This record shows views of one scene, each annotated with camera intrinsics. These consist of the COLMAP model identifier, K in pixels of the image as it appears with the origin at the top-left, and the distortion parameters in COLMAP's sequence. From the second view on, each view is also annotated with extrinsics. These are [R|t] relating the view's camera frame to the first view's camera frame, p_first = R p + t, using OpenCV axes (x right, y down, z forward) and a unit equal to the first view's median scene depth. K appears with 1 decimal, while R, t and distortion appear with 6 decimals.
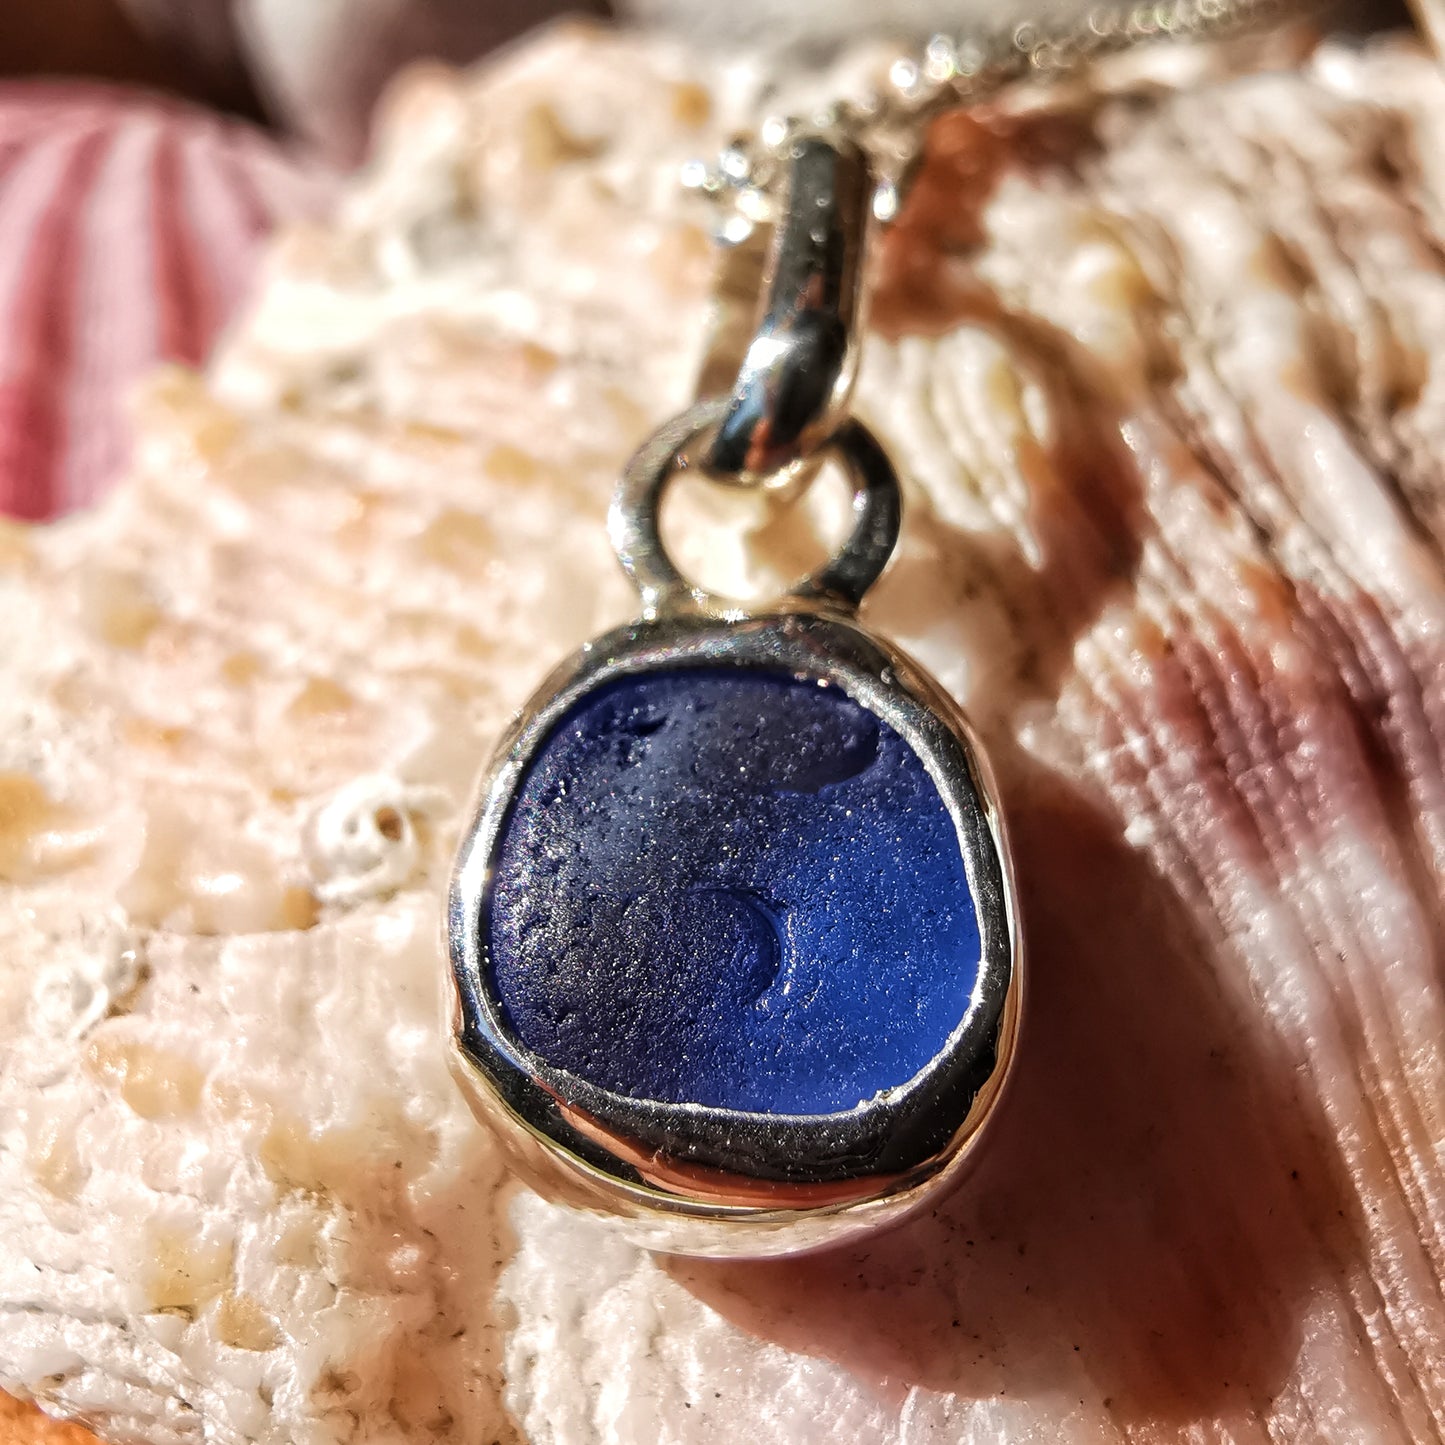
lens RADIAL K [[1671.1, 0, 702.7], [0, 1671.1, 604.4], [0, 0, 1]] dist [-0.097912, 0.088968]
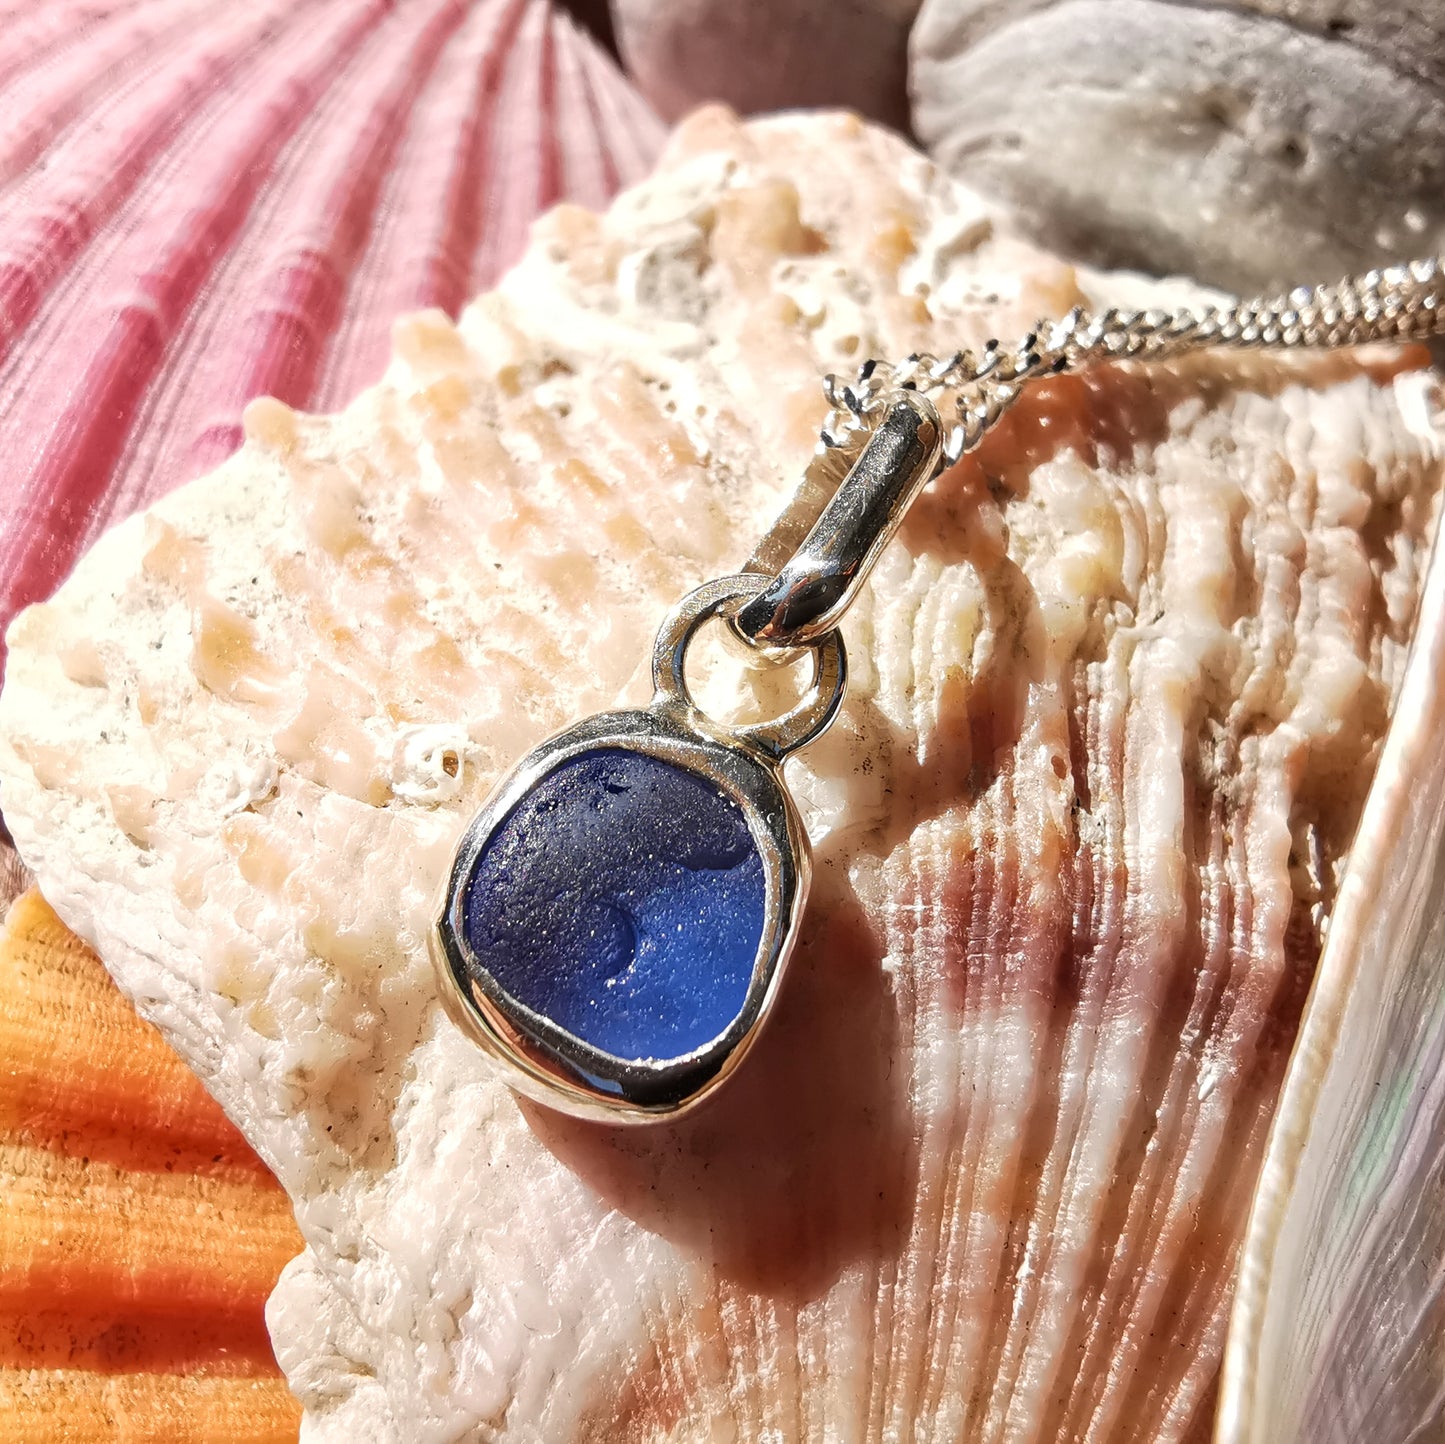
lens RADIAL K [[1628.2, 0, 691.0], [0, 1628.2, 720.6], [0, 0, 1]] dist [-0.089127, 0.080170]
pose [[0.920467, 0.389094, -0.036703, 0.060357], [-0.370320, 0.898345, 0.236304, -0.358674], [0.124916, -0.203918, 0.970986, -0.452100]]
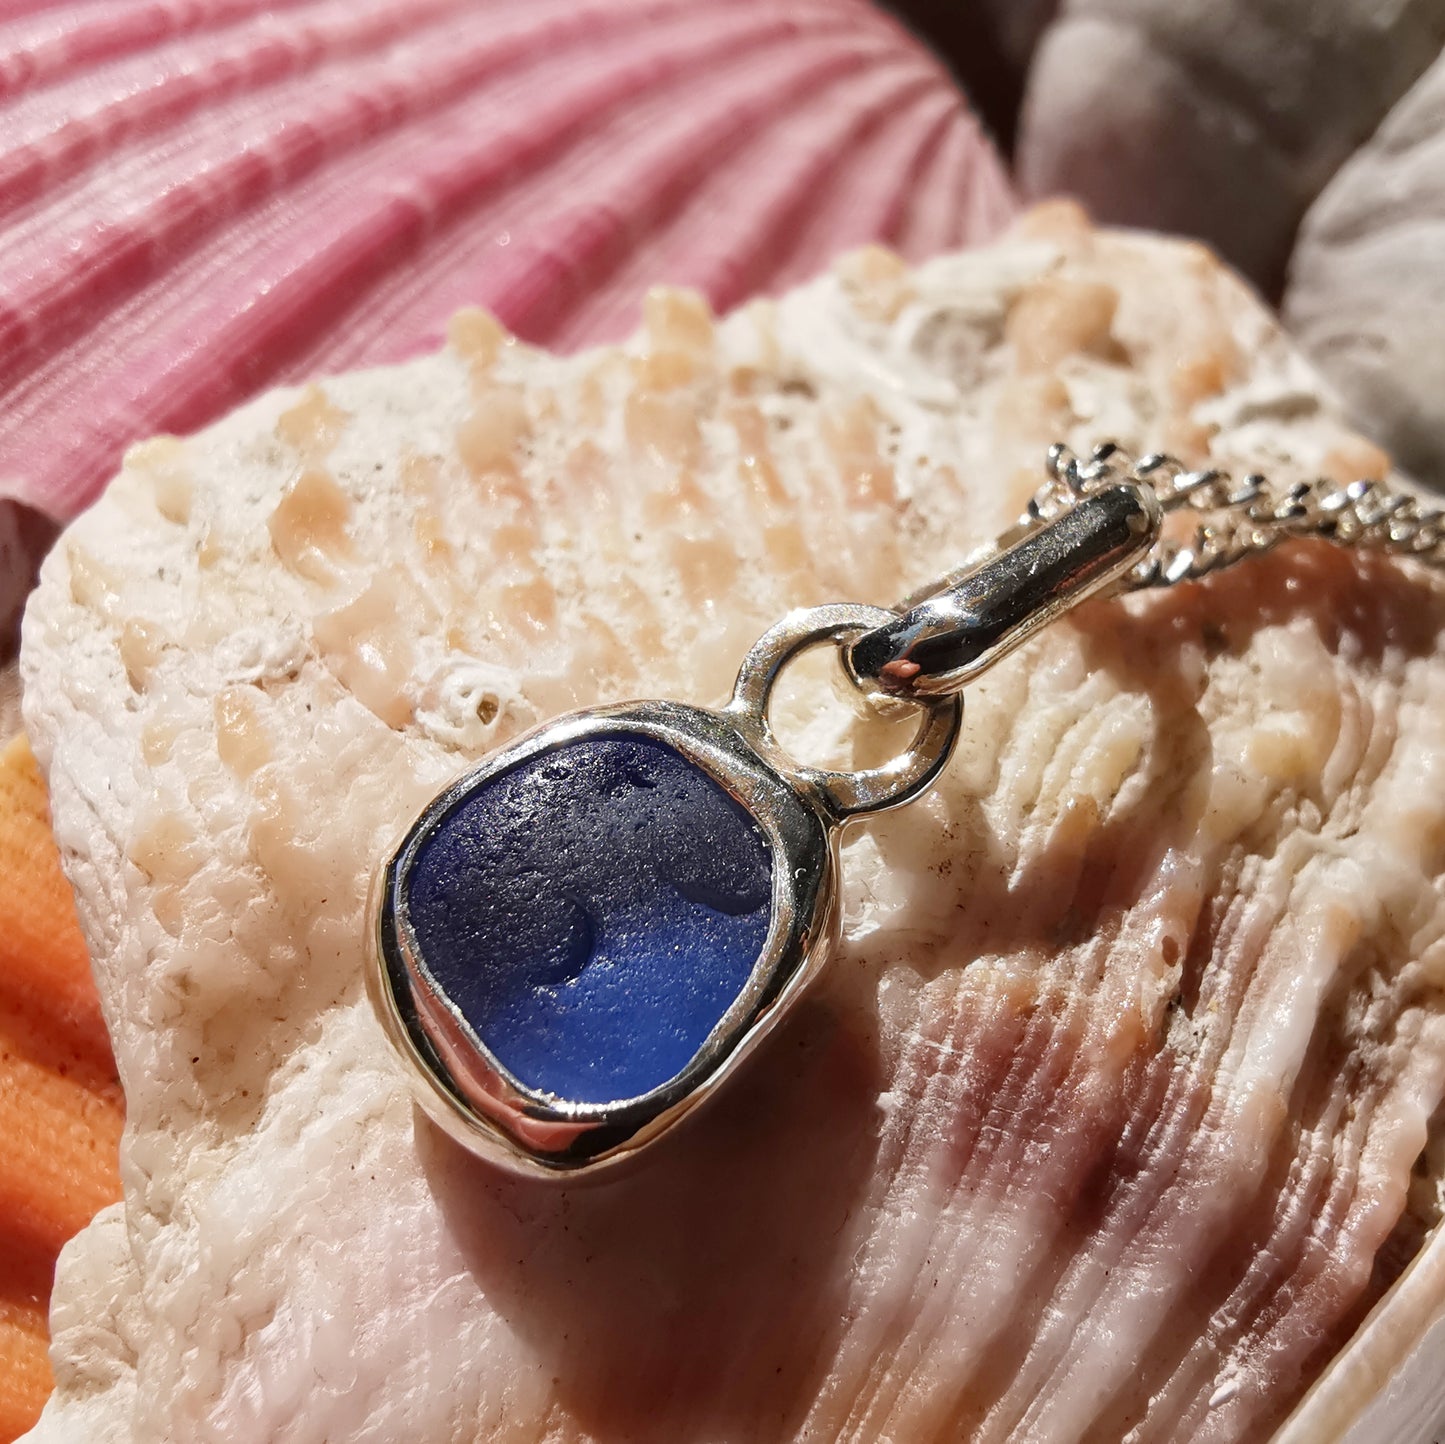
lens RADIAL K [[1631.9, 0, 853.3], [0, 1631.9, 722.8], [0, 0, 1]] dist [-0.084689, 0.065553]
pose [[0.738157, 0.650376, -0.179264, 0.281810], [-0.628457, 0.759530, 0.167799, -0.273768], [0.245288, -0.011202, 0.969385, -0.202766]]
